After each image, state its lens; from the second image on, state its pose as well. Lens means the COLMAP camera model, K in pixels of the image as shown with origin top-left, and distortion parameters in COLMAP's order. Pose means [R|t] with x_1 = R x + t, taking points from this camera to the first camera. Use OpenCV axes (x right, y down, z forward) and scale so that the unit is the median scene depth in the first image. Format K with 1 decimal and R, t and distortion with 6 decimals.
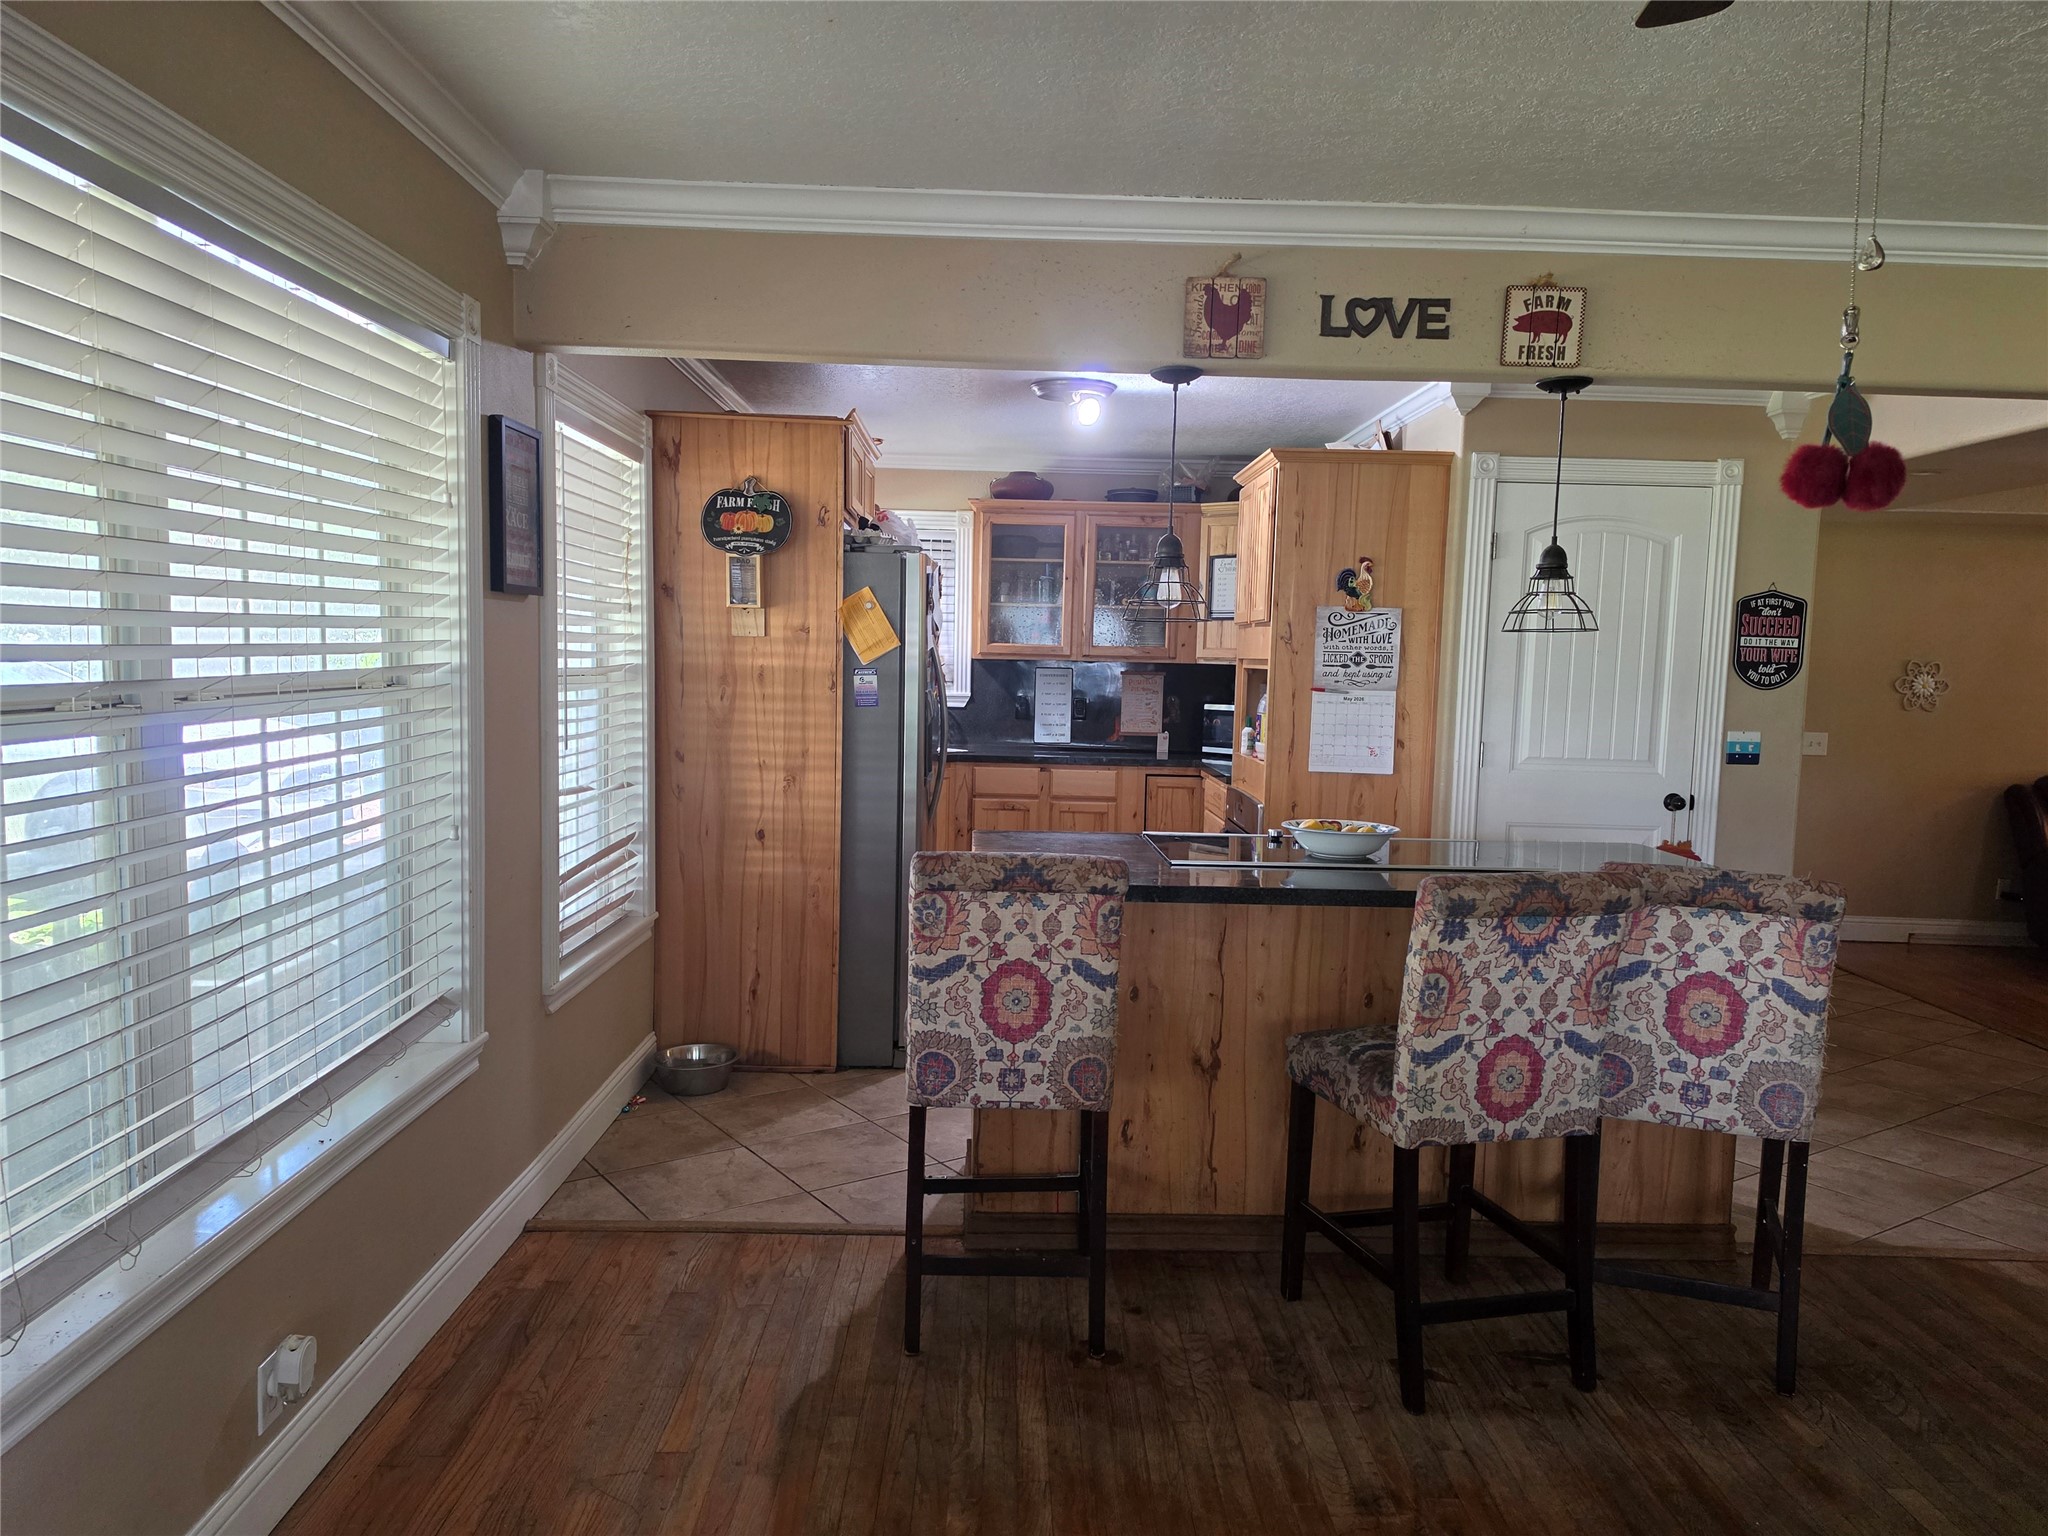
lens RADIAL K [[1434.5, 0, 1023.7], [0, 1434.5, 765.0], [0, 0, 1]] dist [0.066291, -0.081256]
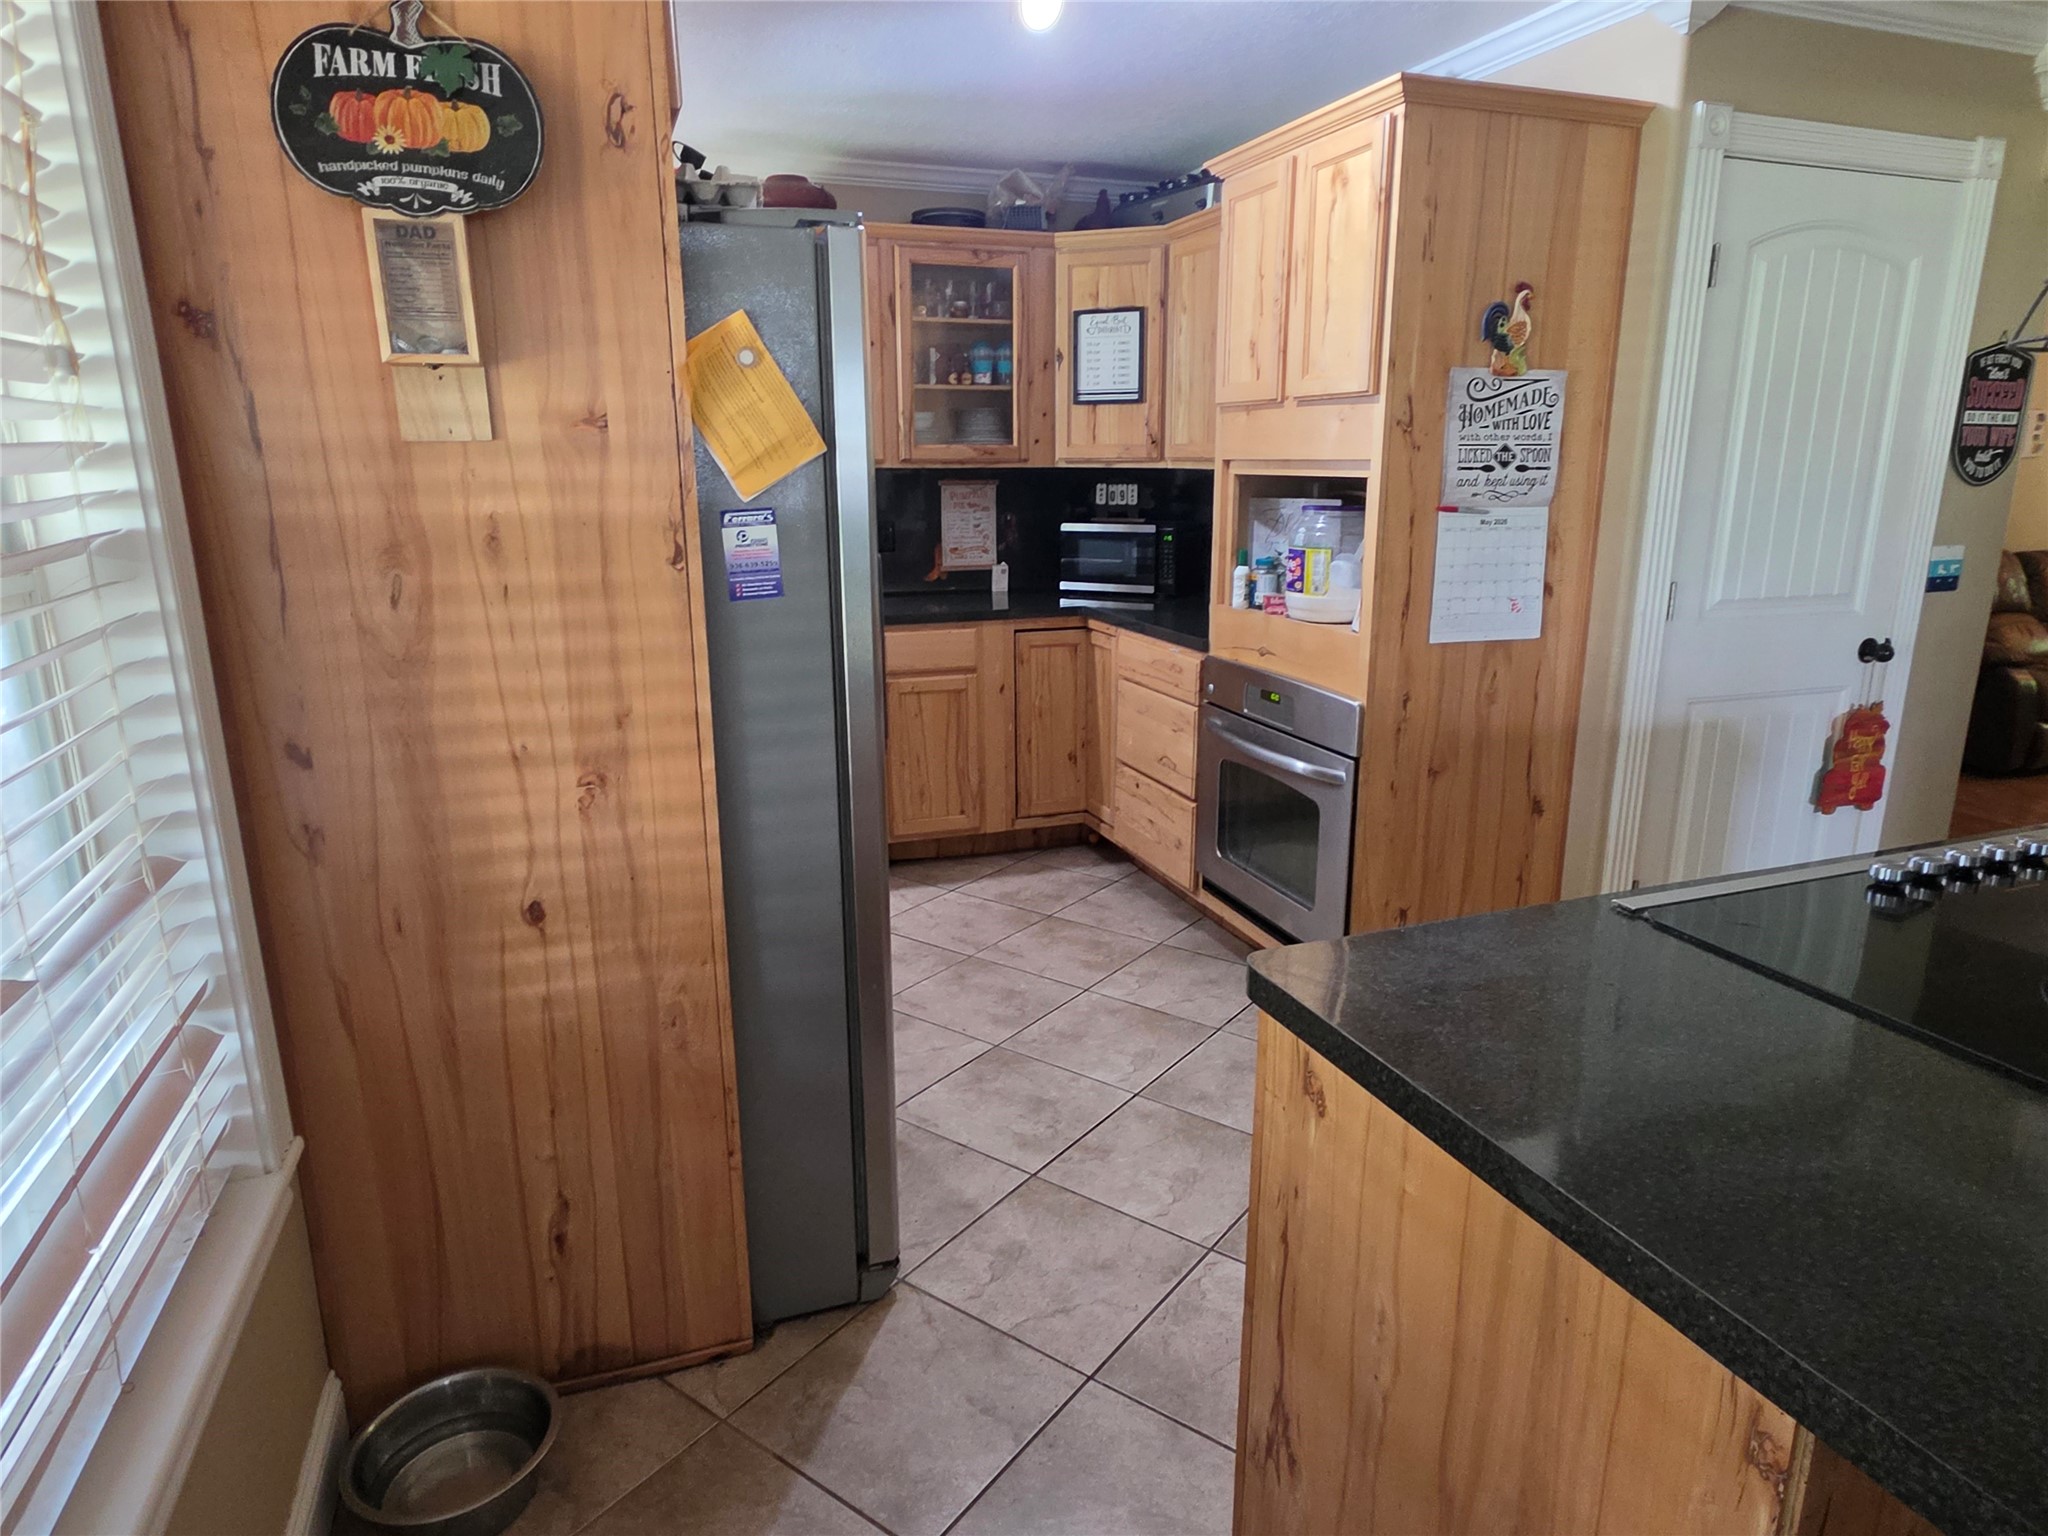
lens RADIAL K [[1236.3, 0, 1021.4], [0, 1236.3, 762.5], [0, 0, 1]] dist [-0.018199, 0.010462]
pose [[0.945703, -0.105248, 0.307519, -0.153646], [0.052012, 0.982933, 0.176458, -0.053675], [-0.320843, -0.150883, 0.935037, 0.613012]]
